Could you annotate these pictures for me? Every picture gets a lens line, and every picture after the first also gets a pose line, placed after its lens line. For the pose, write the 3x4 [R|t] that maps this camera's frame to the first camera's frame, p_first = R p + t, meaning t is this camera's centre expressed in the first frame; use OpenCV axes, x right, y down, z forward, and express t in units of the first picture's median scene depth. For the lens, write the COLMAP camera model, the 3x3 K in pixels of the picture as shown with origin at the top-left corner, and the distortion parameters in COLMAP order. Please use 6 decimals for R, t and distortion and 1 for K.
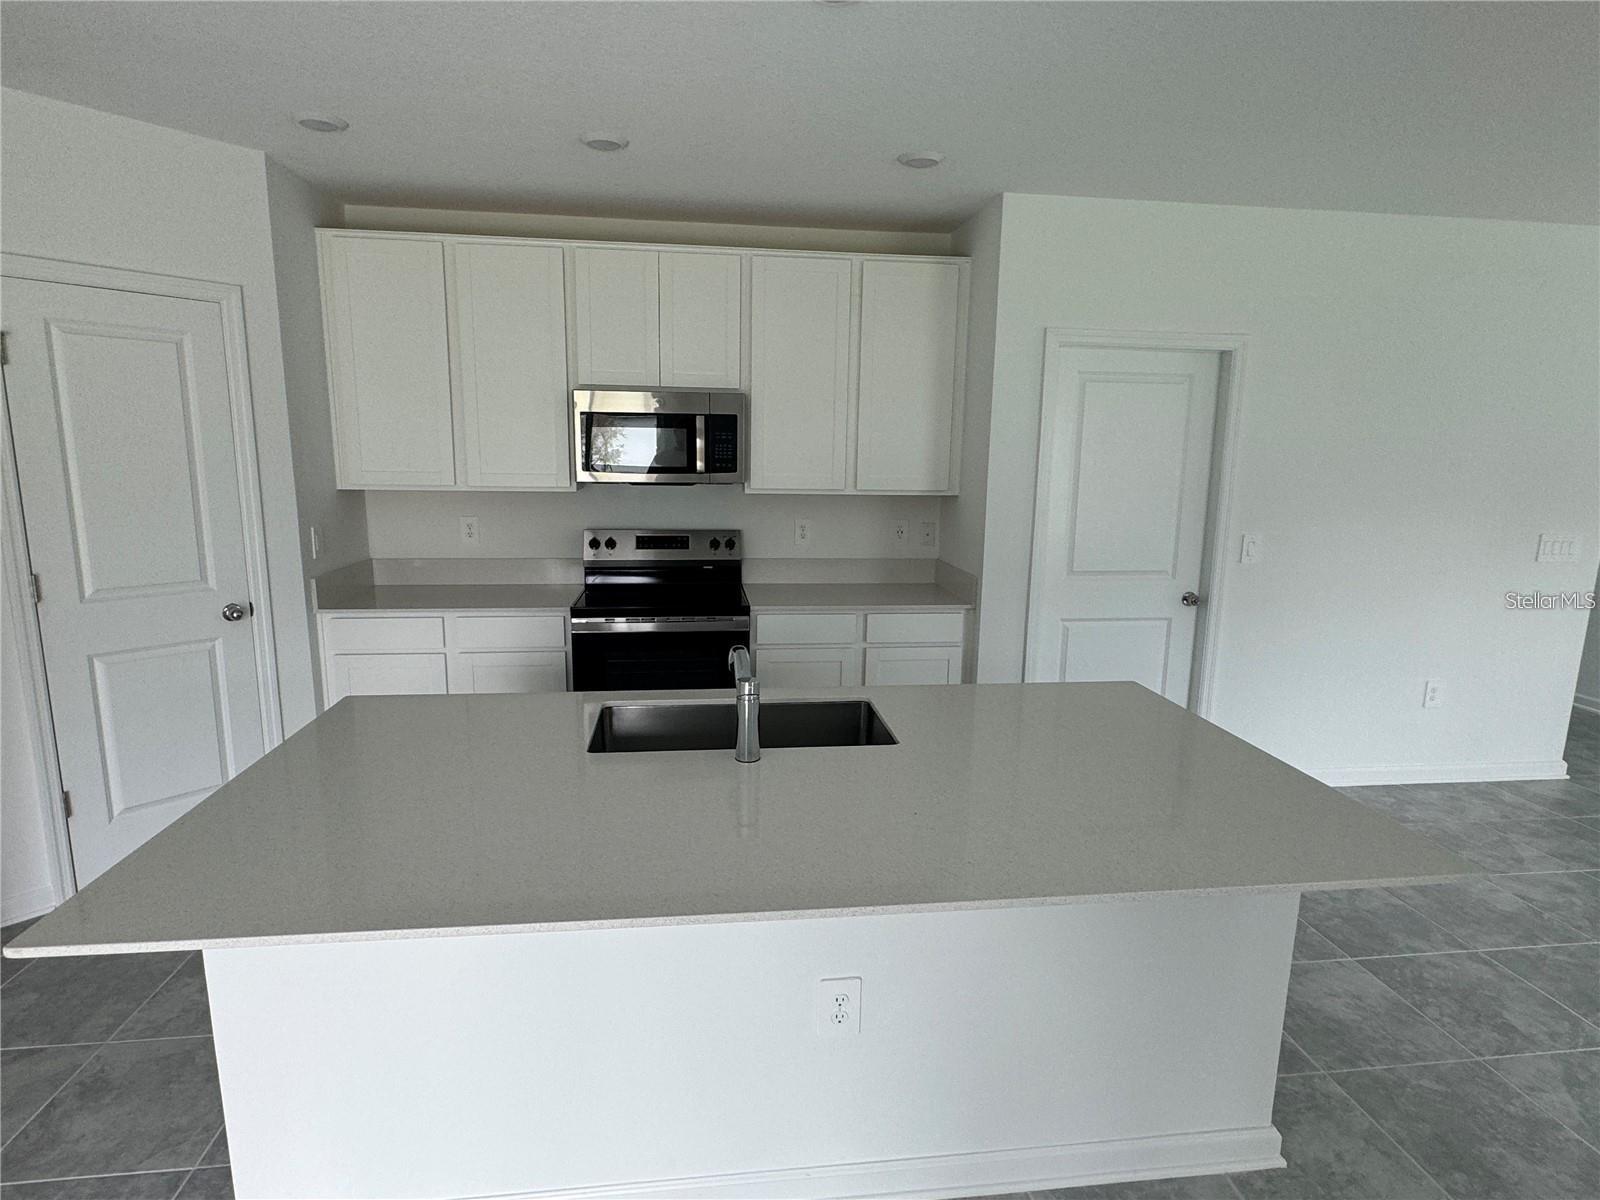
lens RADIAL K [[860.9, 0, 794.9], [0, 860.9, 604.1], [0, 0, 1]] dist [0.006077, 0.001745]
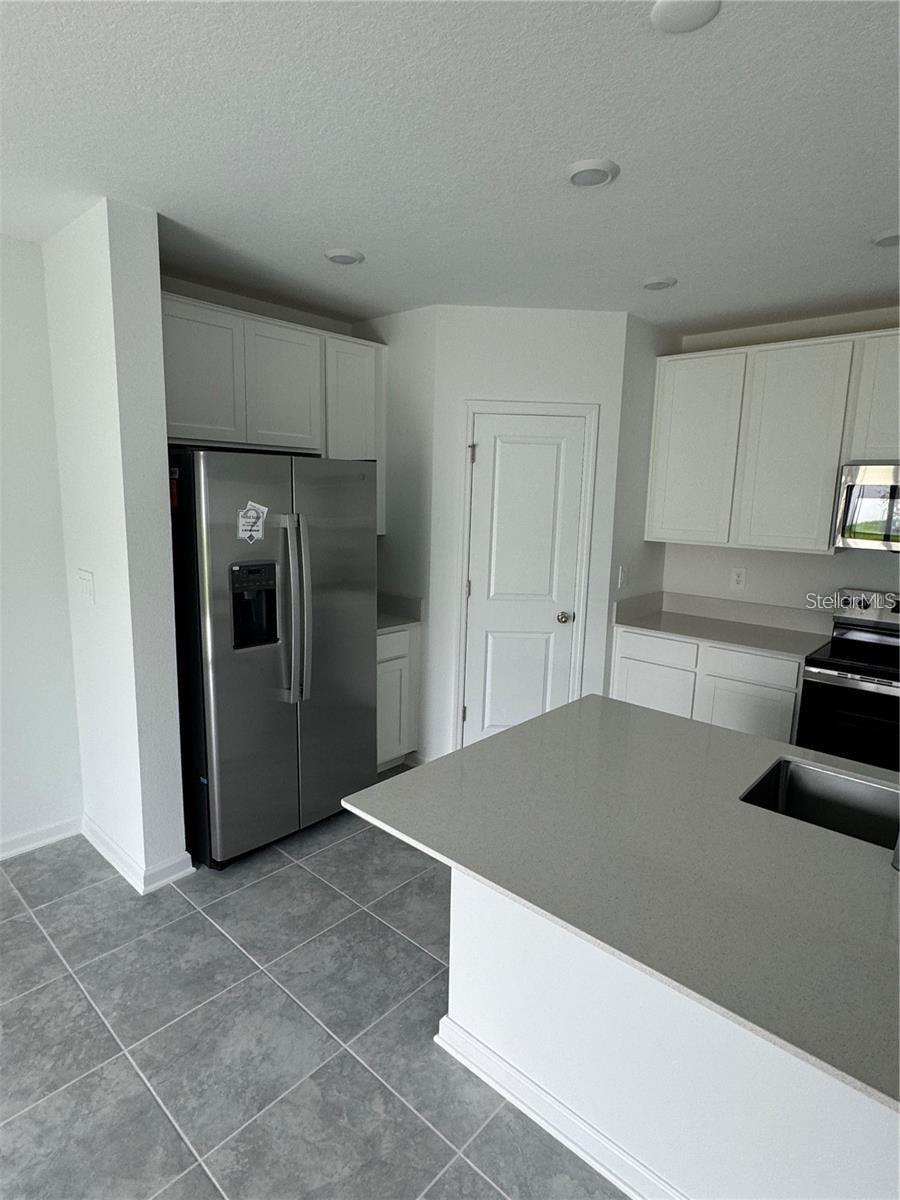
lens RADIAL K [[645.7, 0, 448.5], [0, 645.7, 596.8], [0, 0, 1]] dist [0.006077, 0.001745]
pose [[0.657841, 0.127208, -0.742336, 0.057240], [-0.153317, 0.987613, 0.033374, -0.032556], [0.737386, 0.091858, 0.669196, 0.079412]]
